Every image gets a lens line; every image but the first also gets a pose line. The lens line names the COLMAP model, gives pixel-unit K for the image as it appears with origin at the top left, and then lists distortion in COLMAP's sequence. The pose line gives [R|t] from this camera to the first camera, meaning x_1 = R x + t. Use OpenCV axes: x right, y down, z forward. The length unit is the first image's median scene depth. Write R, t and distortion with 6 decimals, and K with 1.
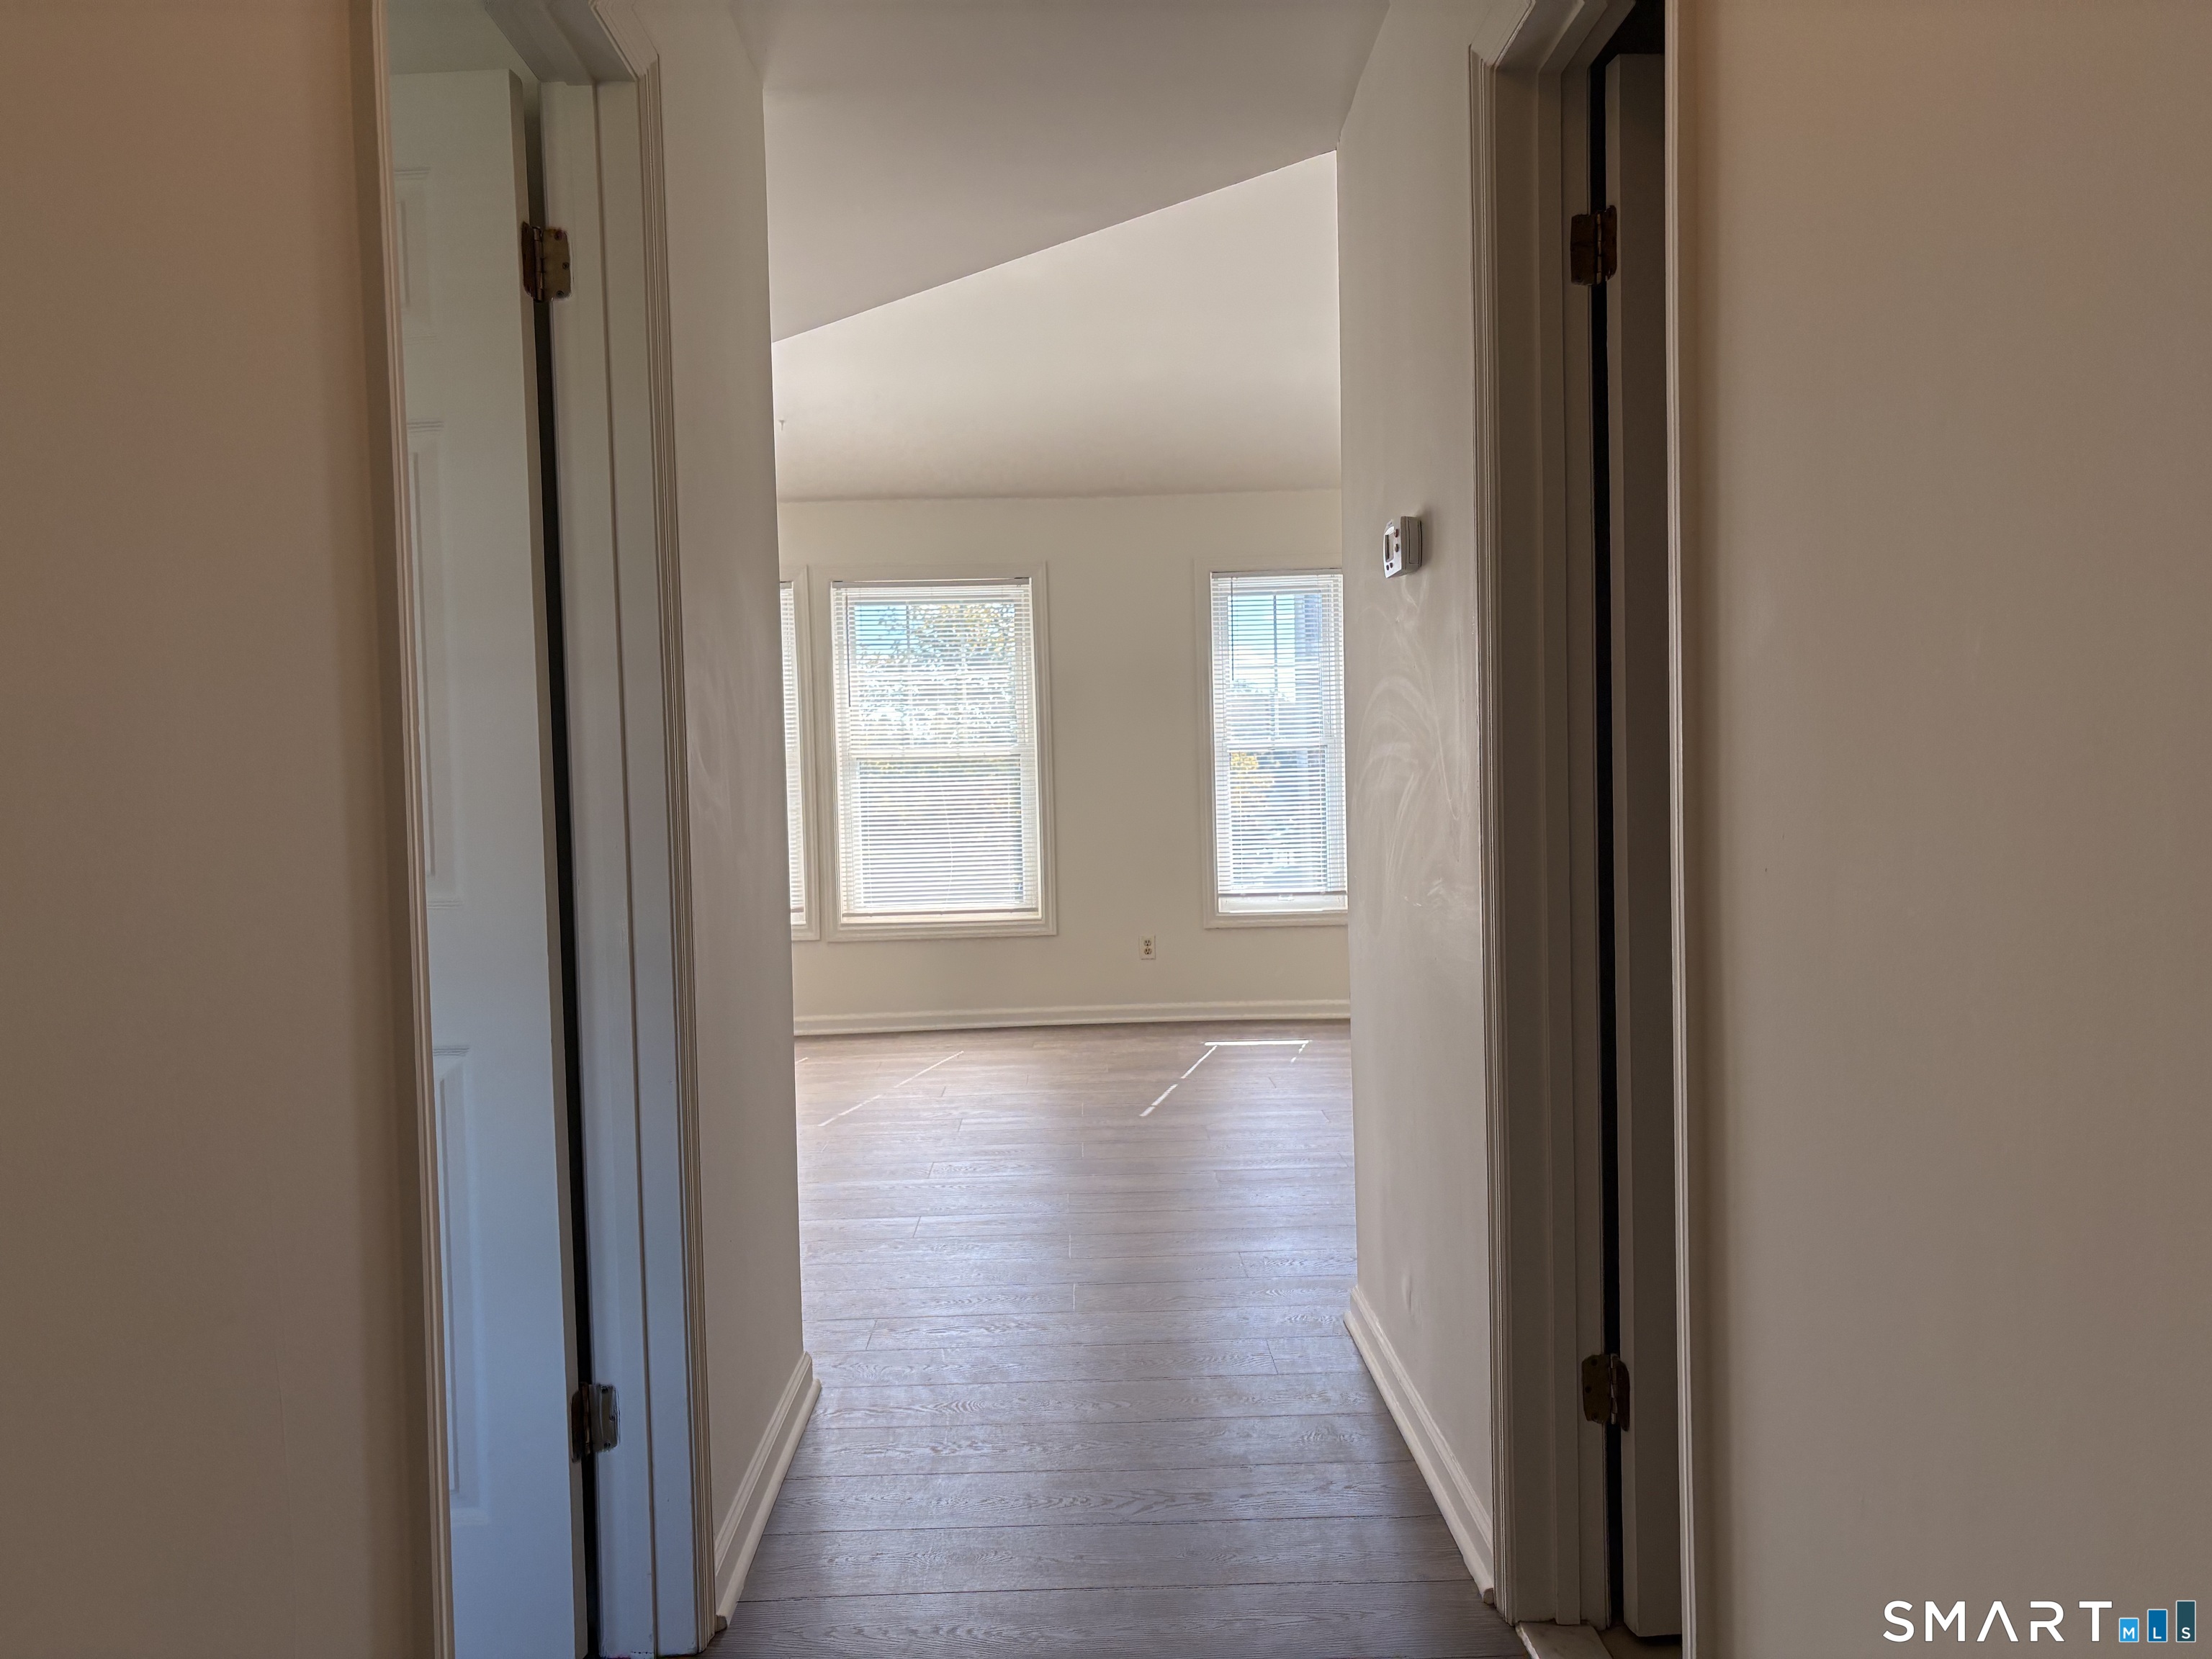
lens RADIAL K [[1724.9, 0, 1104.3], [0, 1724.9, 837.5], [0, 0, 1]] dist [-0.002522, -0.001321]
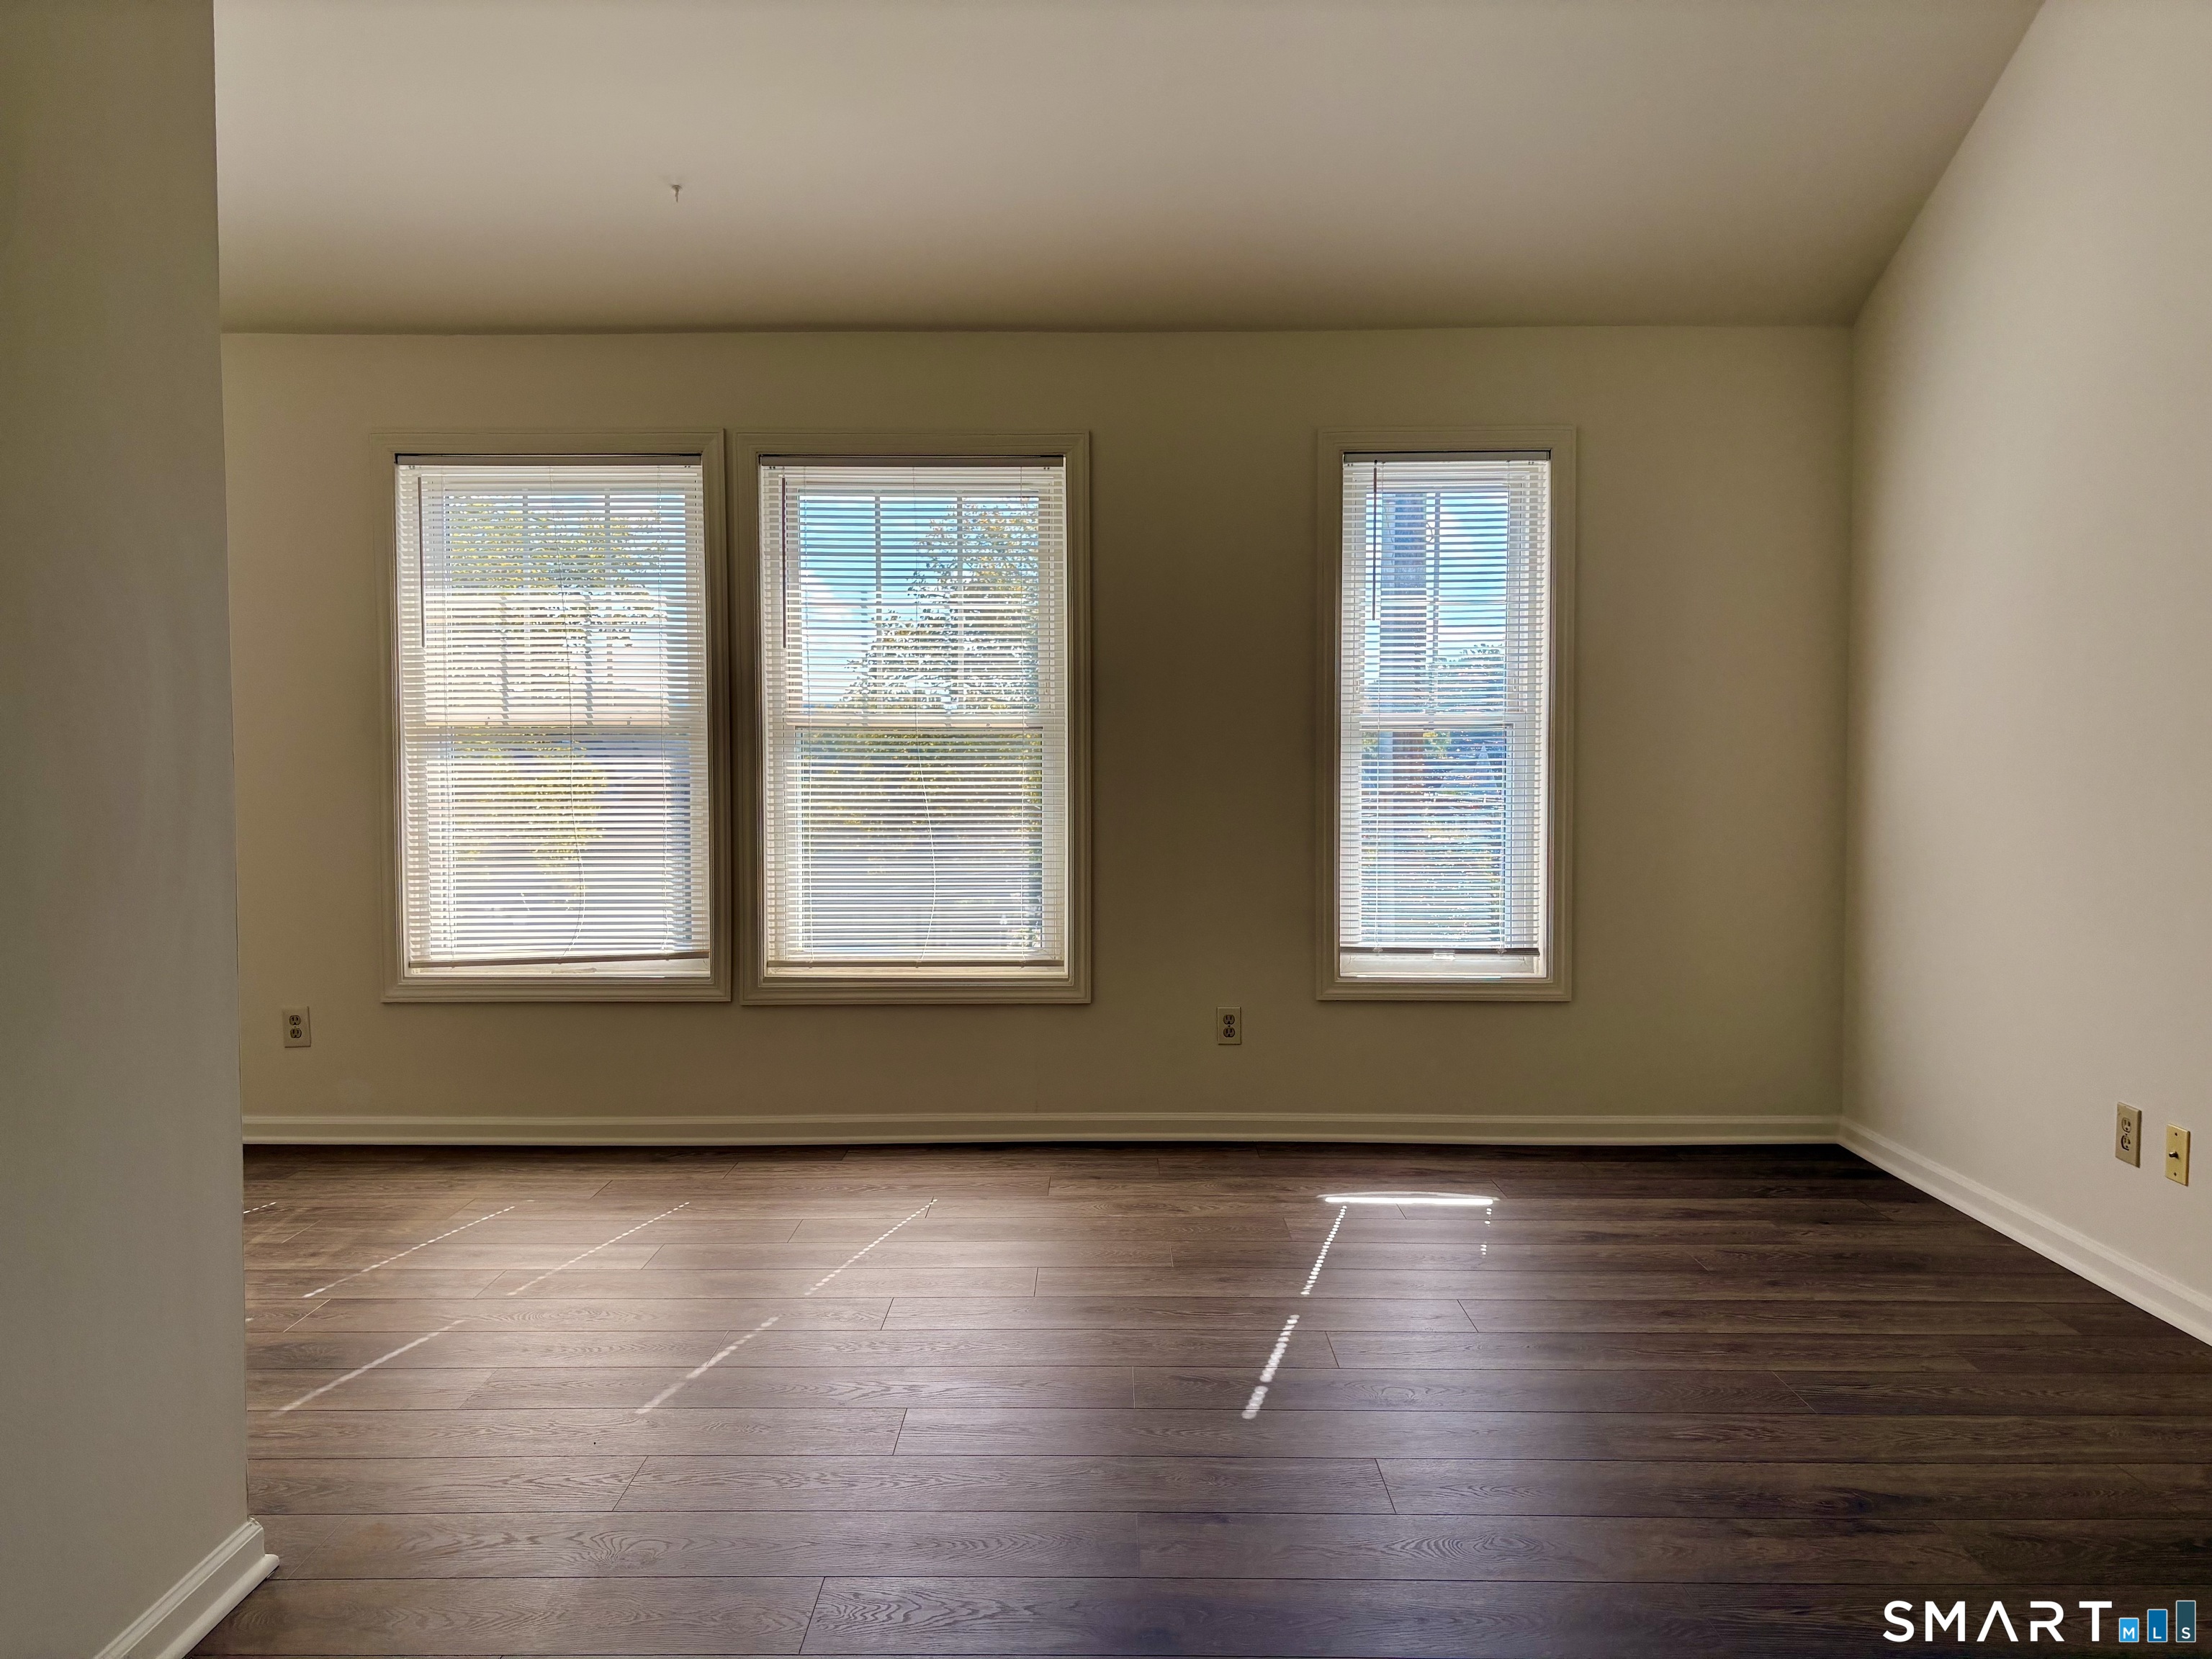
lens RADIAL K [[1635.3, 0, 1058.9], [0, 1635.3, 822.4], [0, 0, 1]] dist [0.009368, -0.005398]
pose [[0.998661, 0.025762, -0.044854, -0.030484], [-0.025369, 0.999635, 0.009321, -0.039785], [0.045078, -0.008171, 0.998950, 0.854275]]
